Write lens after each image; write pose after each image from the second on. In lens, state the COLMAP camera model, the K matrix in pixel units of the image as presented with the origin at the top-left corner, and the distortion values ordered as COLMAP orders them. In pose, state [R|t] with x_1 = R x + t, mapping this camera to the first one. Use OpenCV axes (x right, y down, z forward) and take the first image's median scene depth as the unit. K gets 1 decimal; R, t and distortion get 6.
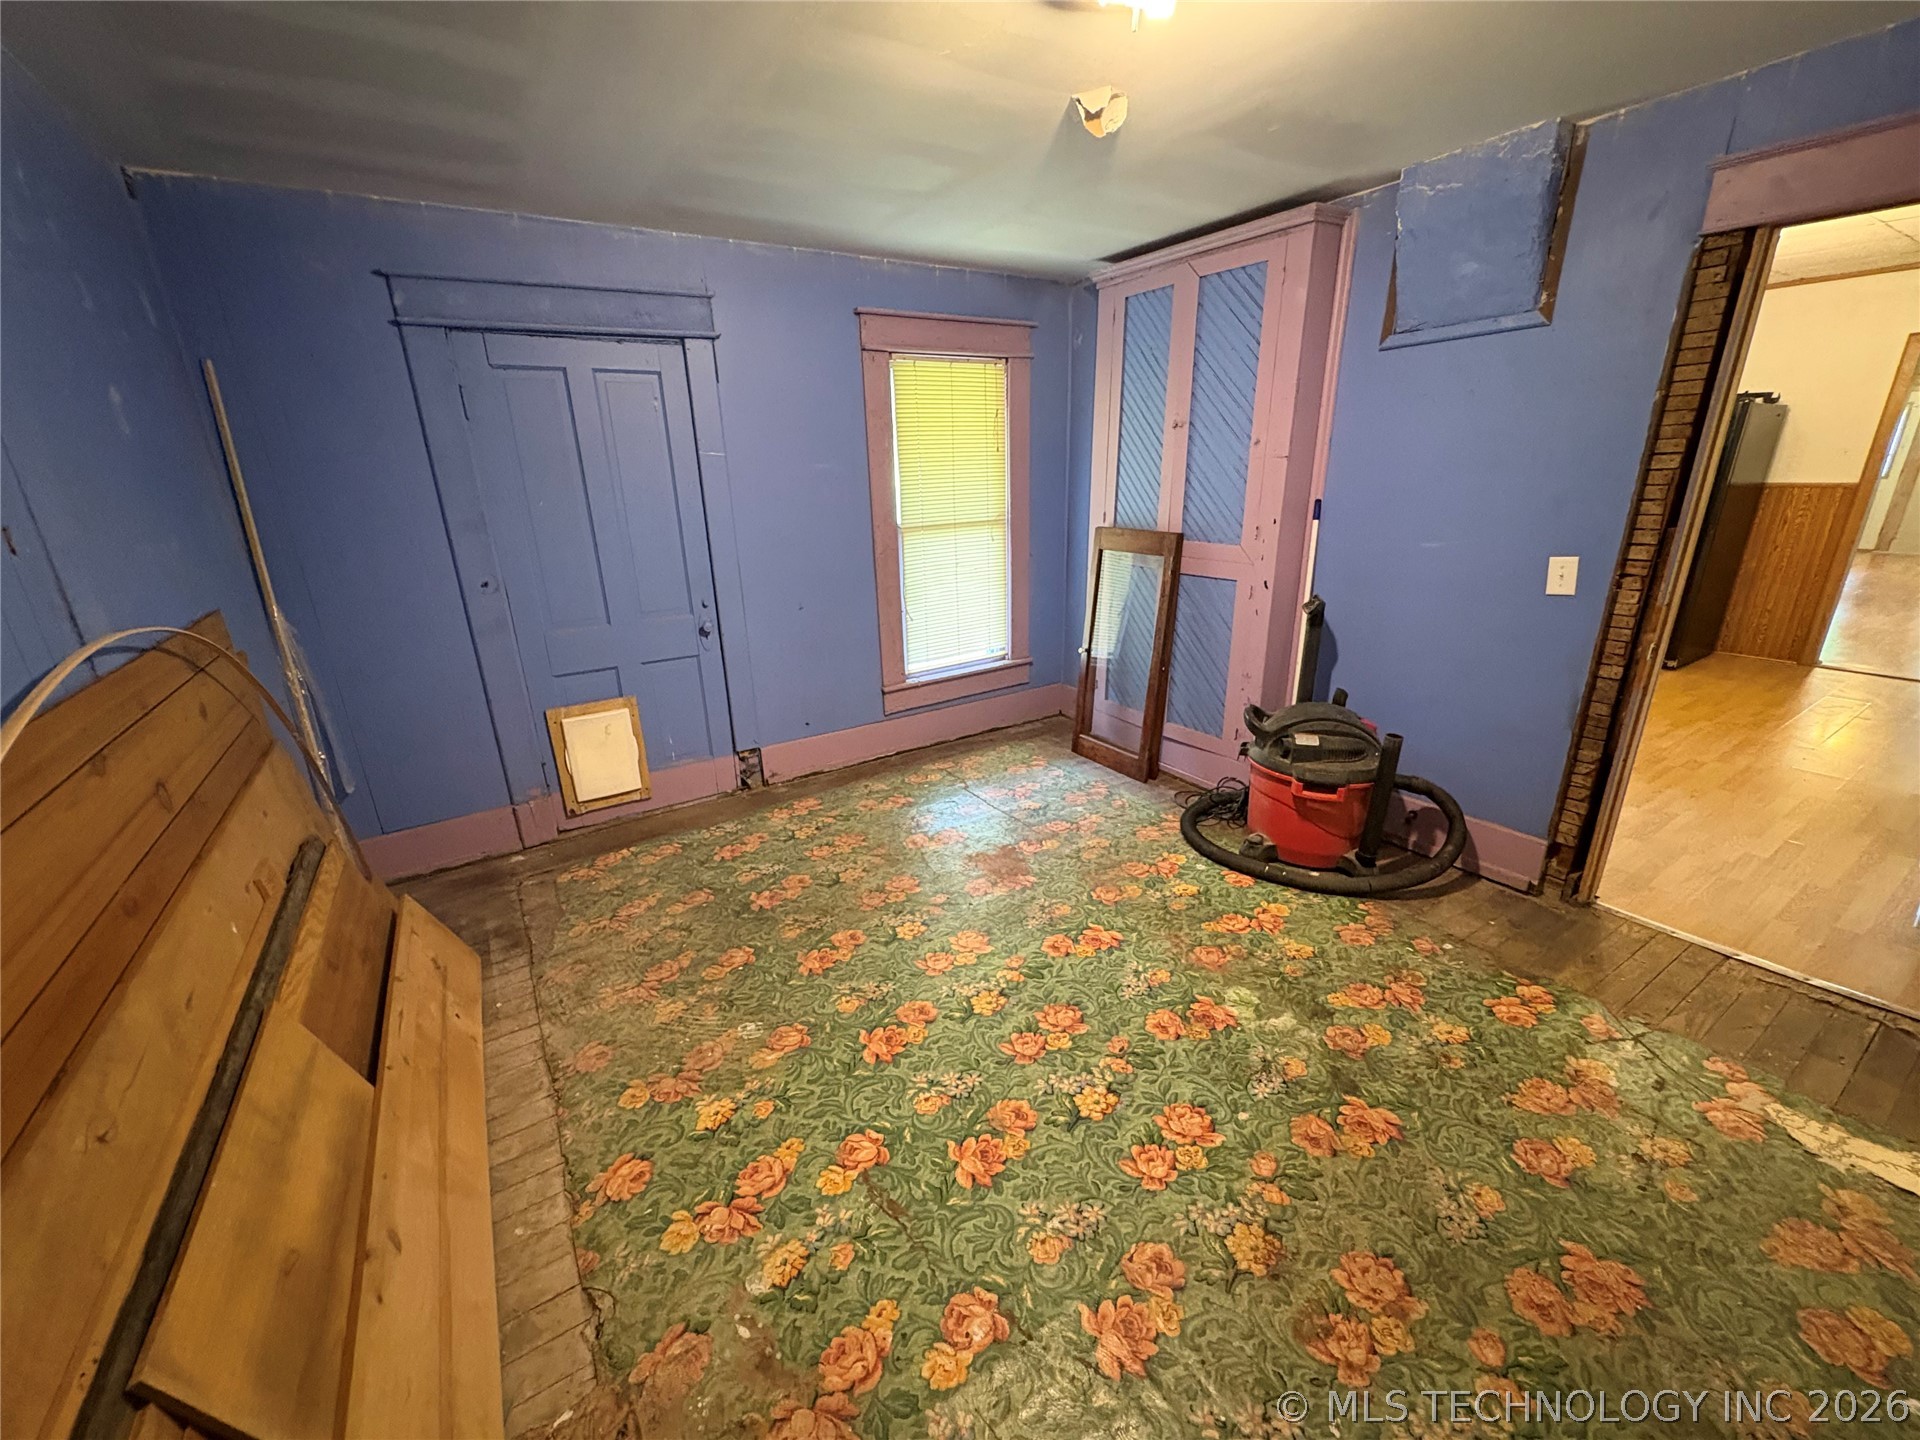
lens RADIAL K [[760.9, 0, 959.2], [0, 760.9, 714.0], [0, 0, 1]] dist [0.001781, 0.000127]
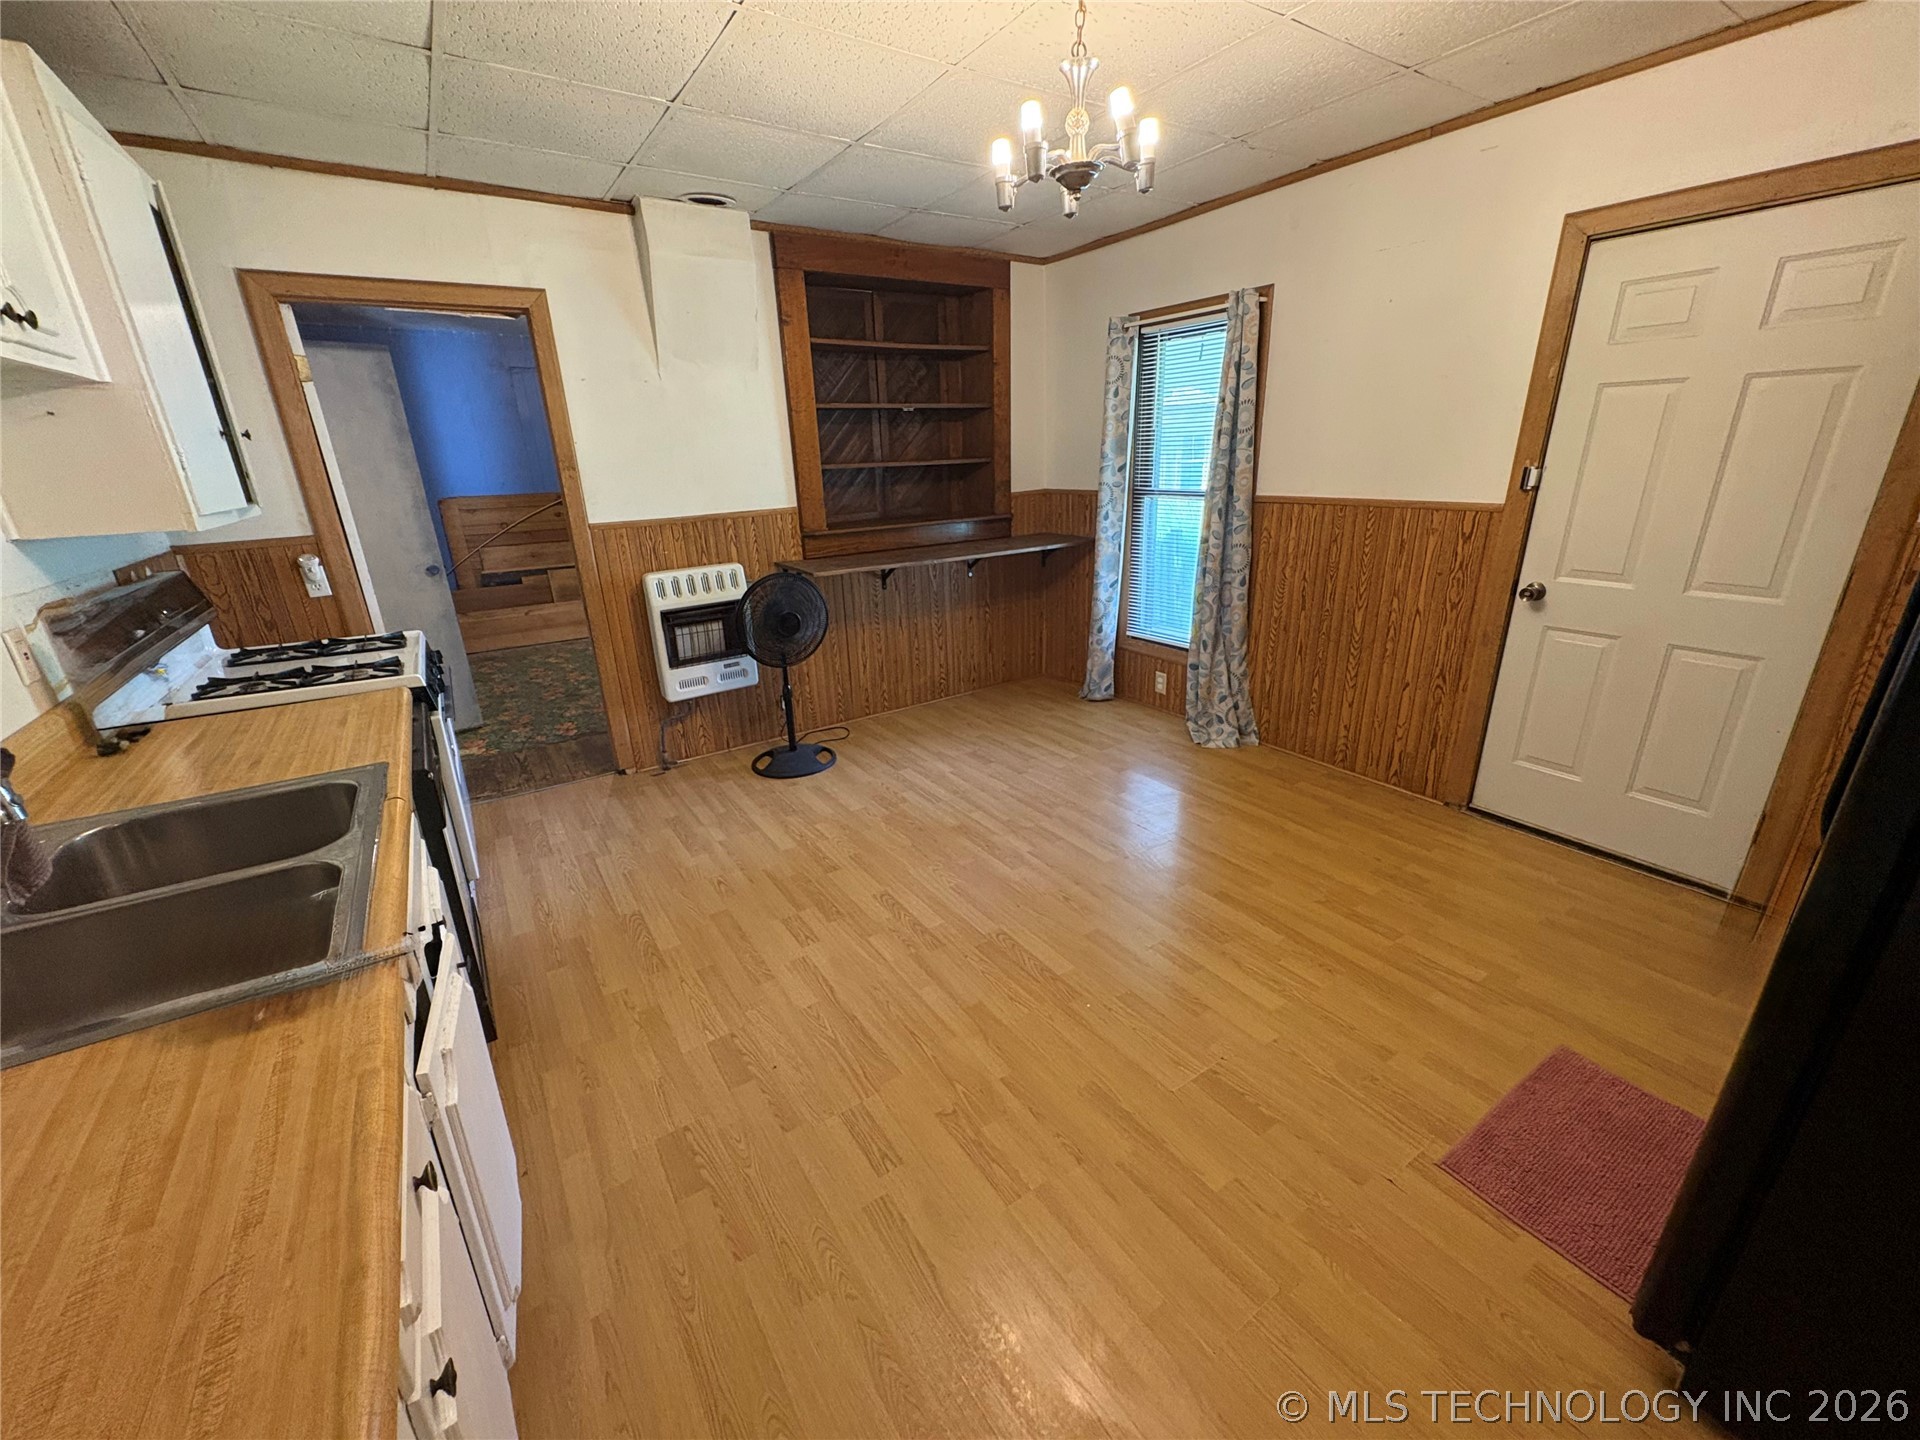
lens RADIAL K [[760.9, 0, 958.7], [0, 760.9, 725.1], [0, 0, 1]] dist [0.001781, 0.000127]
pose [[0.016196, 0.358352, -0.933446, 2.598102], [-0.299848, 0.892342, 0.337369, -0.605158], [0.953849, 0.274428, 0.121904, 1.721194]]
